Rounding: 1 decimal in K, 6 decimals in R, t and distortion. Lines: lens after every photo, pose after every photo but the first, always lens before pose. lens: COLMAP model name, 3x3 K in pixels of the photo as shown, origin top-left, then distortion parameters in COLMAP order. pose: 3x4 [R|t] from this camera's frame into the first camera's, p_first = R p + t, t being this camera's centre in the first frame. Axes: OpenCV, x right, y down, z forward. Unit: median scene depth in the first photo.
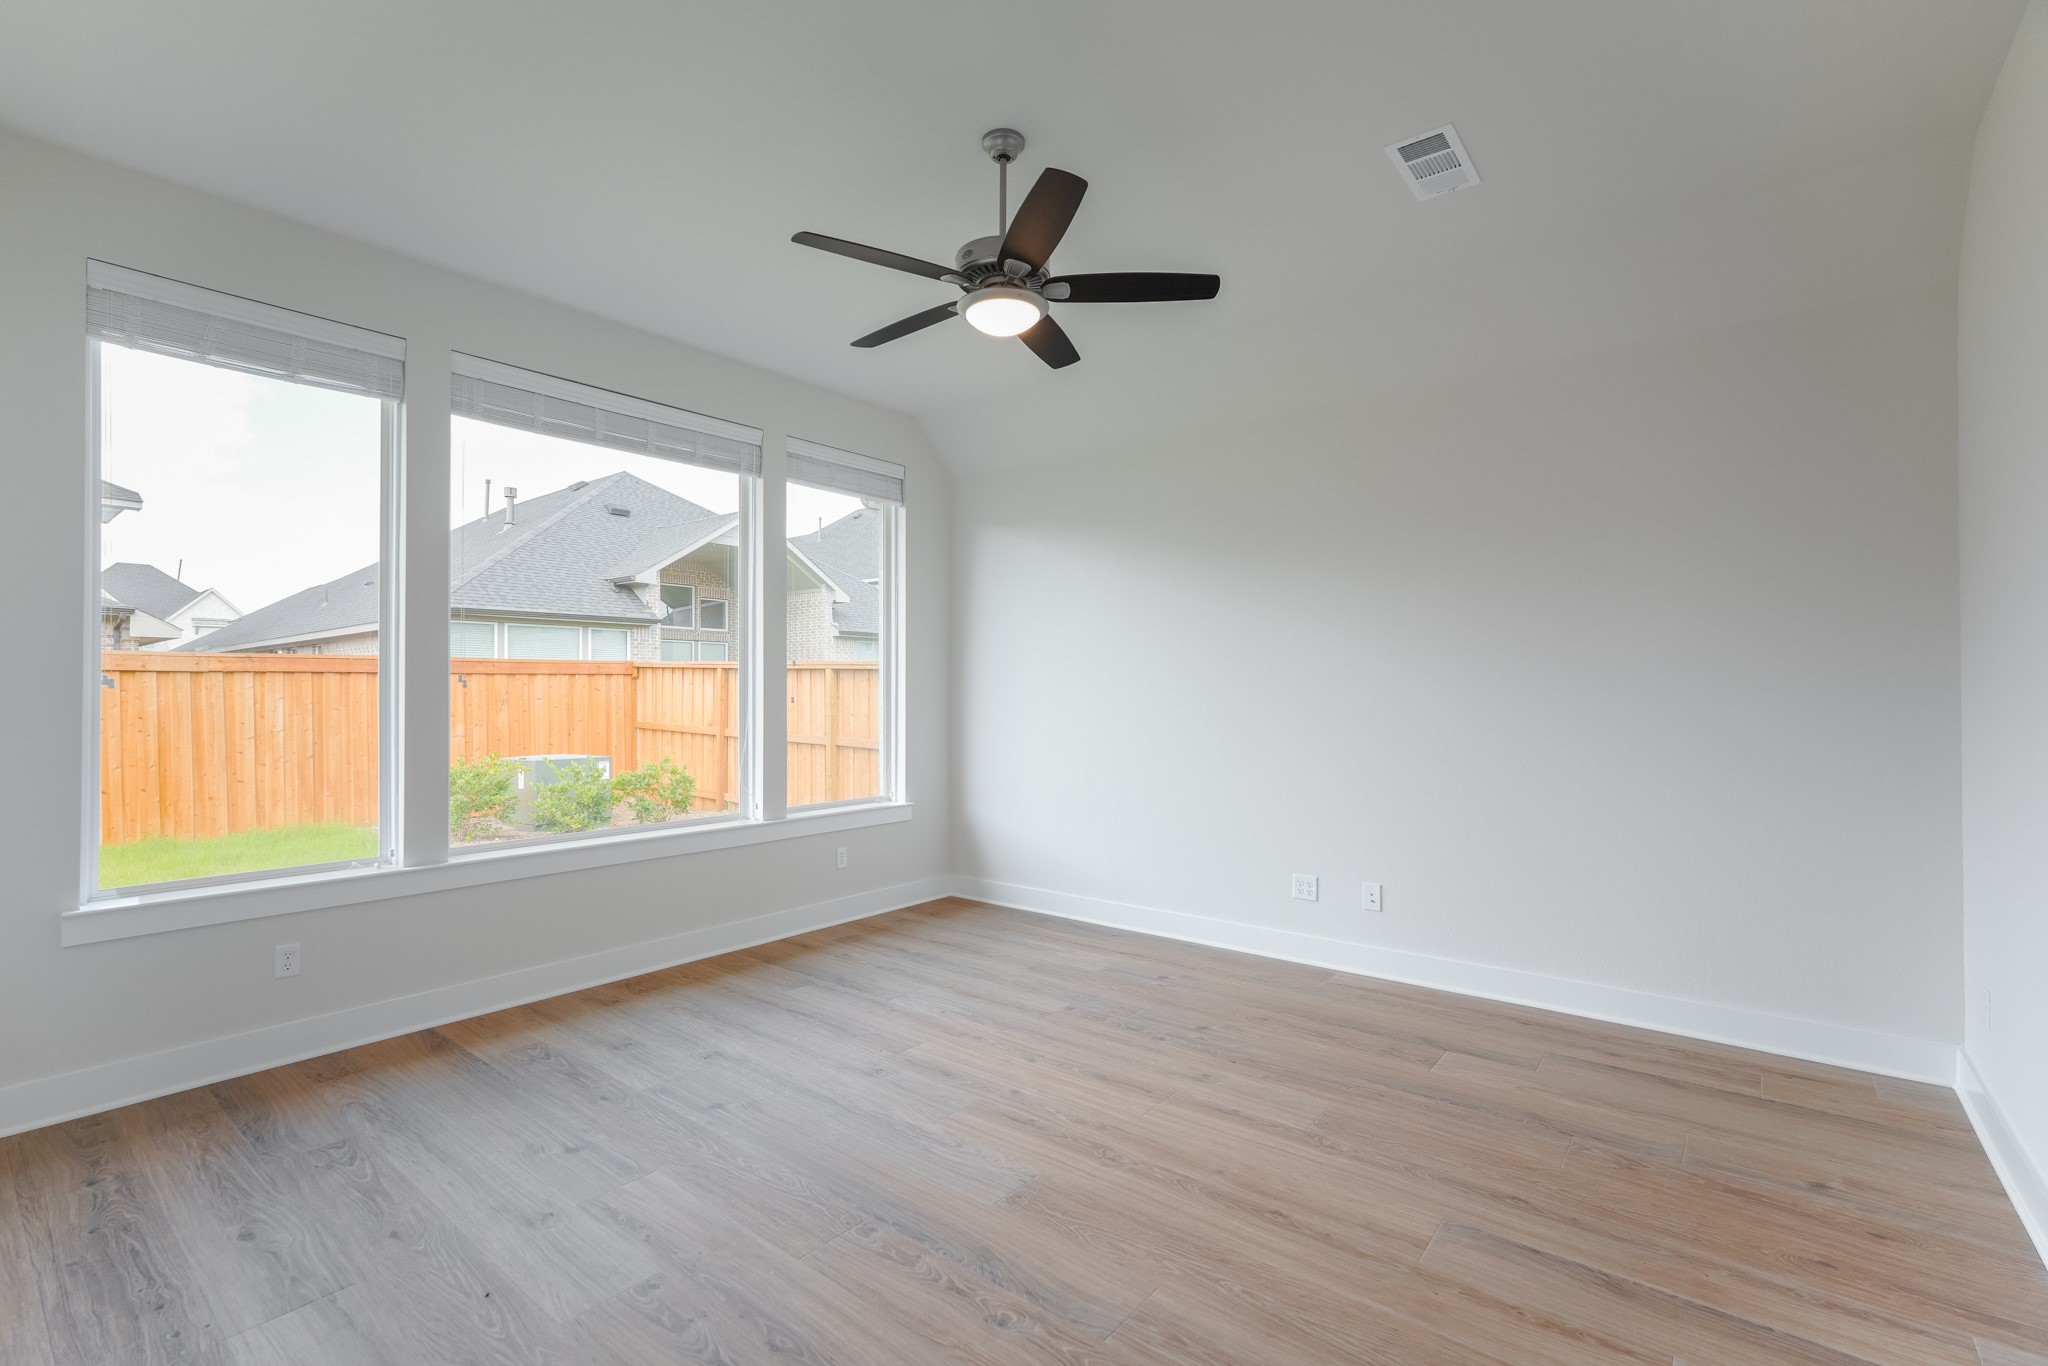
lens RADIAL K [[907.1, 0, 1025.6], [0, 907.1, 685.5], [0, 0, 1]] dist [0.013041, 0.000492]
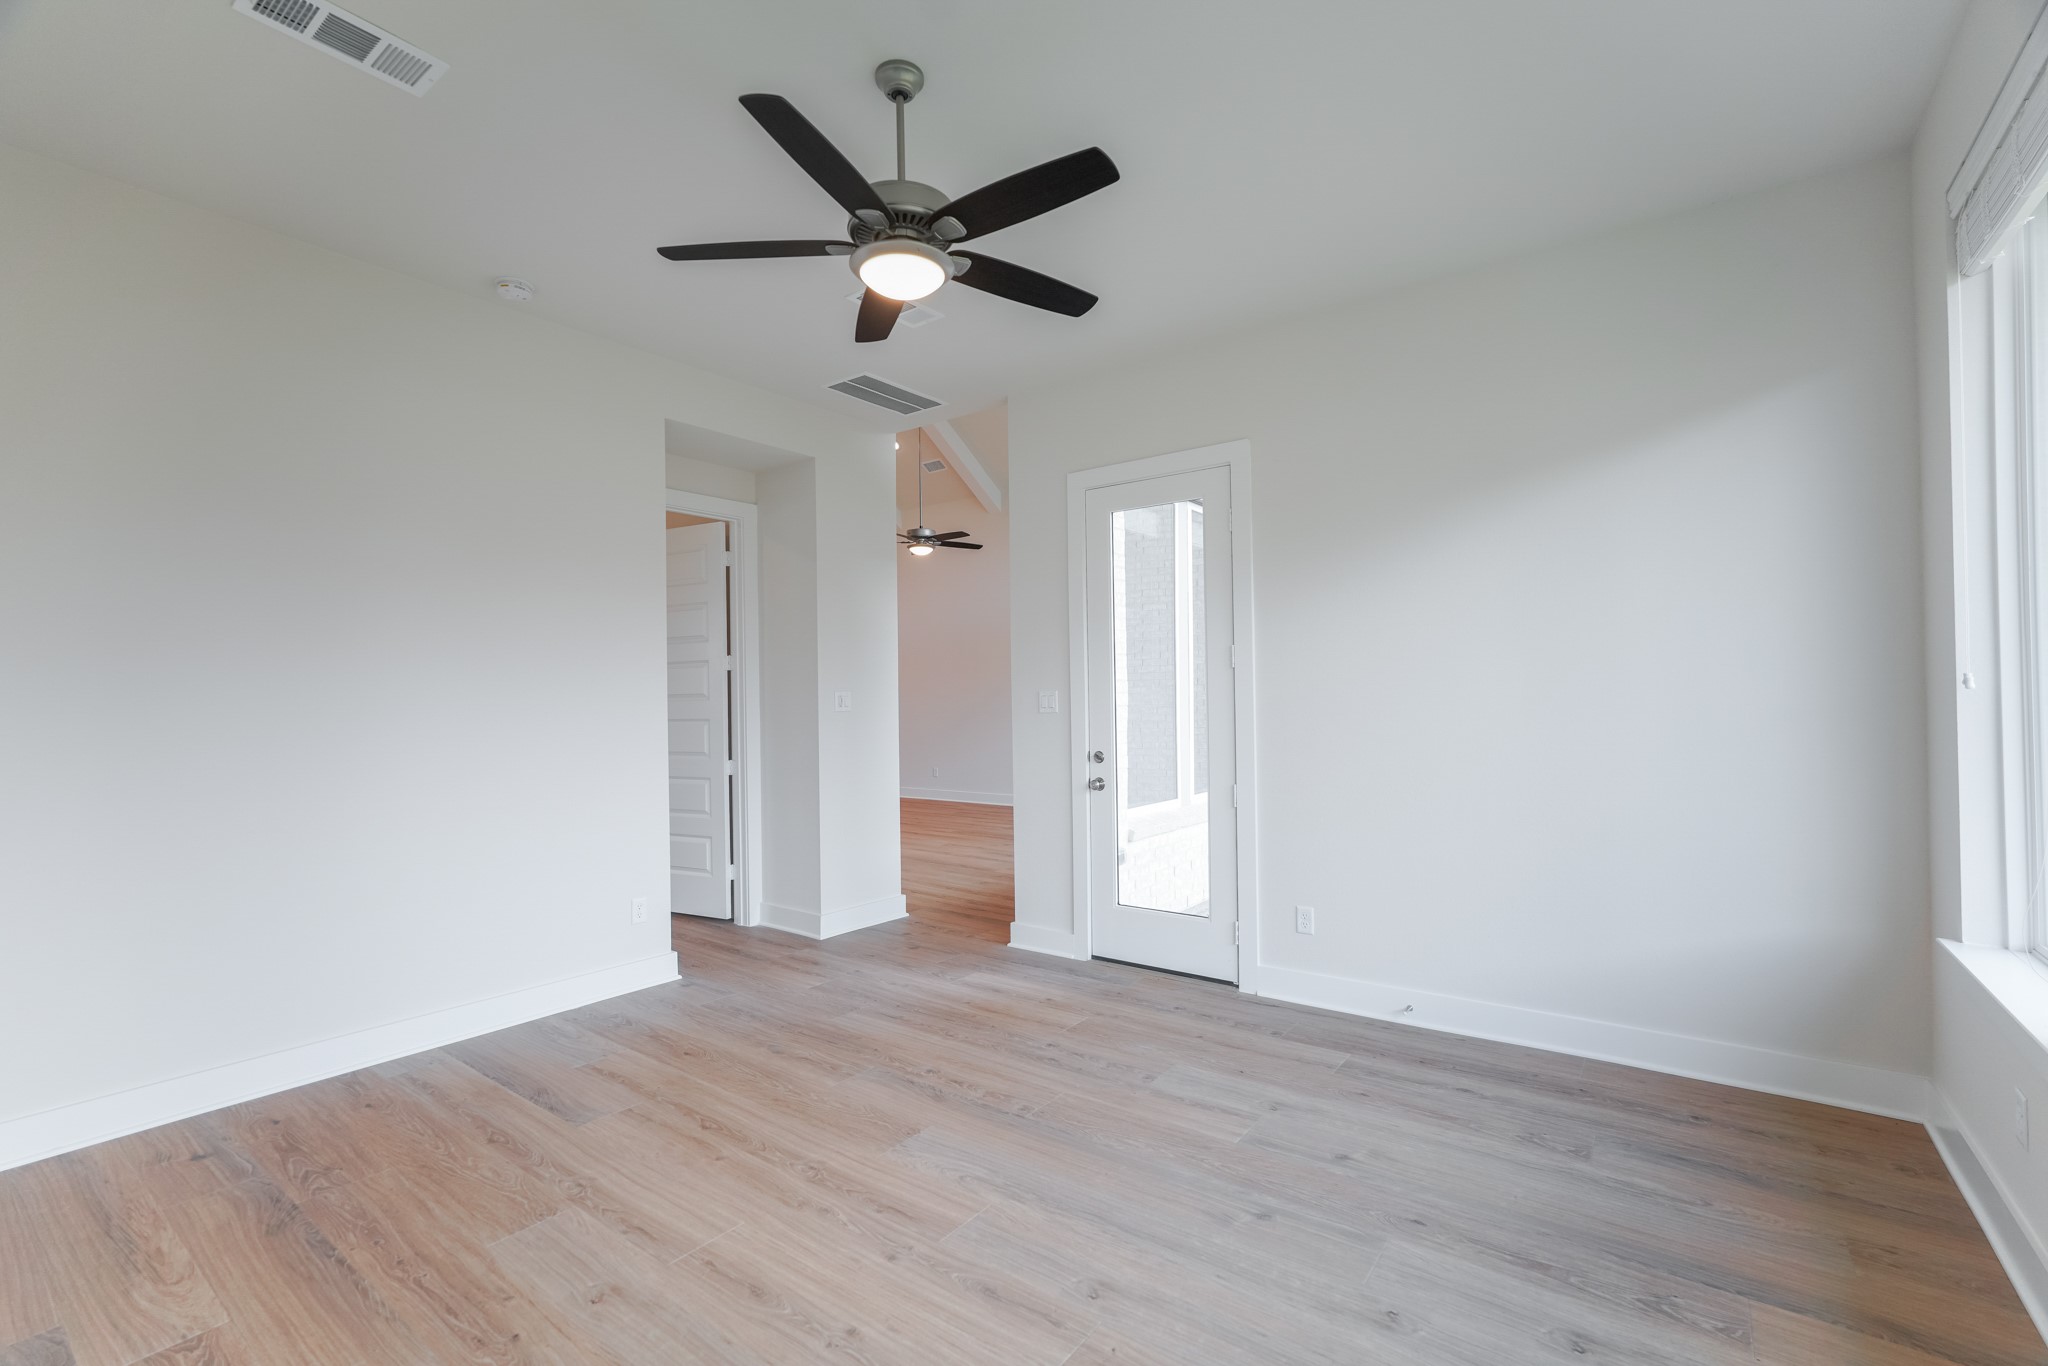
lens RADIAL K [[907.1, 0, 1019.8], [0, 907.1, 695.2], [0, 0, 1]] dist [0.013041, 0.000492]
pose [[-0.999520, 0.014533, -0.027350, -0.121876], [0.014942, 0.999779, -0.014783, 0.005280], [0.027129, -0.015185, -0.999517, 2.090466]]
